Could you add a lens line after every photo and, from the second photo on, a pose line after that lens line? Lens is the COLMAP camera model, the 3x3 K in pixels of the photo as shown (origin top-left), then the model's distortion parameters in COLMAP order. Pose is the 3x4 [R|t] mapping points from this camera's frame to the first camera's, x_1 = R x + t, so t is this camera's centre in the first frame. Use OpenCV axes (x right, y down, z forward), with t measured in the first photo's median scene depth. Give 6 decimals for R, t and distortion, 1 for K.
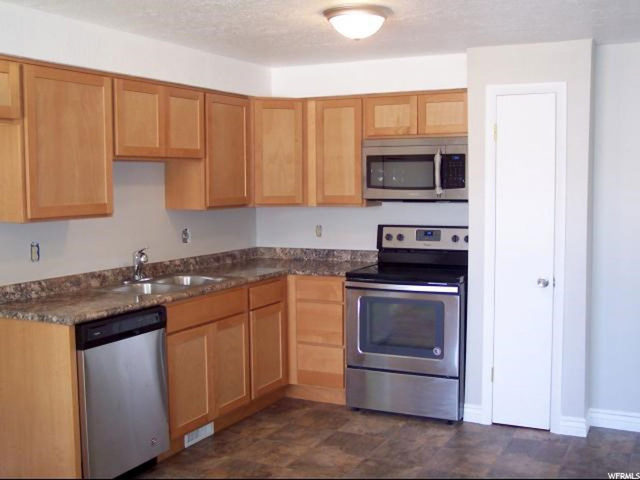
lens RADIAL K [[743.5, 0, 318.9], [0, 743.5, 238.6], [0, 0, 1]] dist [-0.146119, 0.246272]
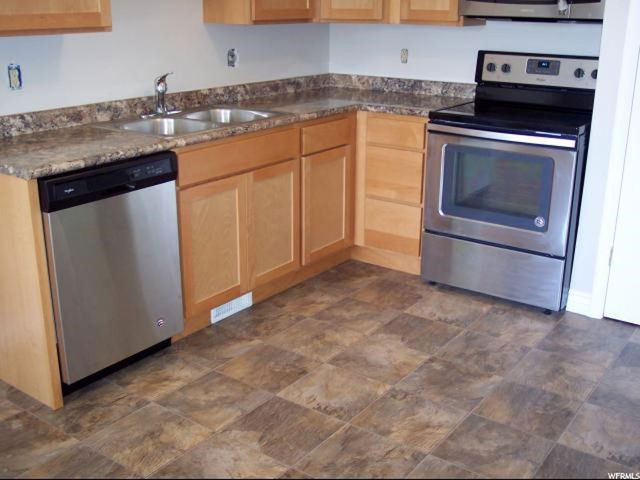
lens RADIAL K [[743.5, 0, 318.9], [0, 743.5, 238.6], [0, 0, 1]] dist [-0.146119, 0.246272]
pose [[0.987166, 0.063635, -0.146468, 0.046128], [-0.027412, 0.971086, 0.237152, -0.005732], [0.157324, -0.230094, 0.960368, 0.224704]]
